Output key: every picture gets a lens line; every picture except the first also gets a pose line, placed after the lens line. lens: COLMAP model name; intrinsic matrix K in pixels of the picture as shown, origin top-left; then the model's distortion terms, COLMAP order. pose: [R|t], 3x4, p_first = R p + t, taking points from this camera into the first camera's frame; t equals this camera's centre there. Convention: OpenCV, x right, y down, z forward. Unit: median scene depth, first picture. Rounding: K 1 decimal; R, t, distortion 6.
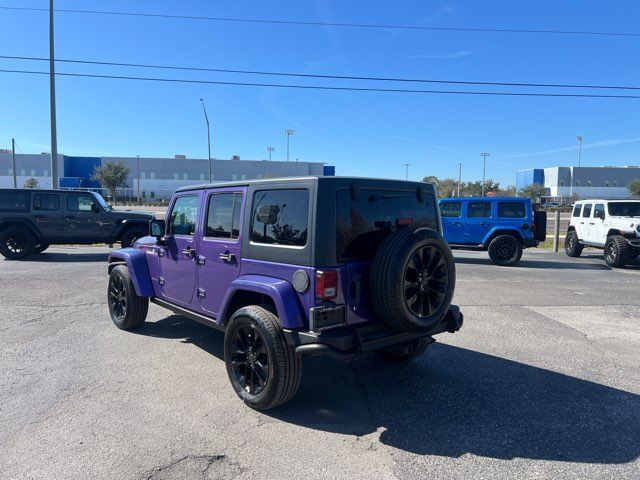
lens RADIAL K [[485.1, 0, 320.8], [0, 485.1, 238.9], [0, 0, 1]] dist [0.022271, -0.025861]
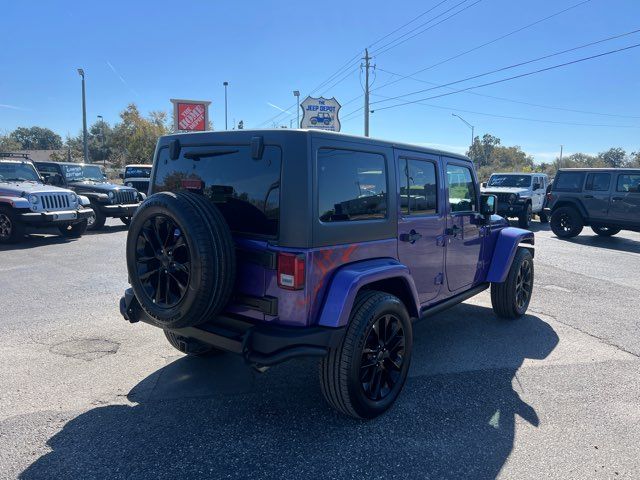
lens RADIAL K [[485.1, 0, 322.0], [0, 485.1, 236.0], [0, 0, 1]] dist [0.022271, -0.025861]
pose [[0.168858, 0.105134, -0.980017, 0.279592], [-0.086302, 0.992053, 0.091555, -0.011706], [0.981855, 0.069118, 0.176589, 0.306458]]
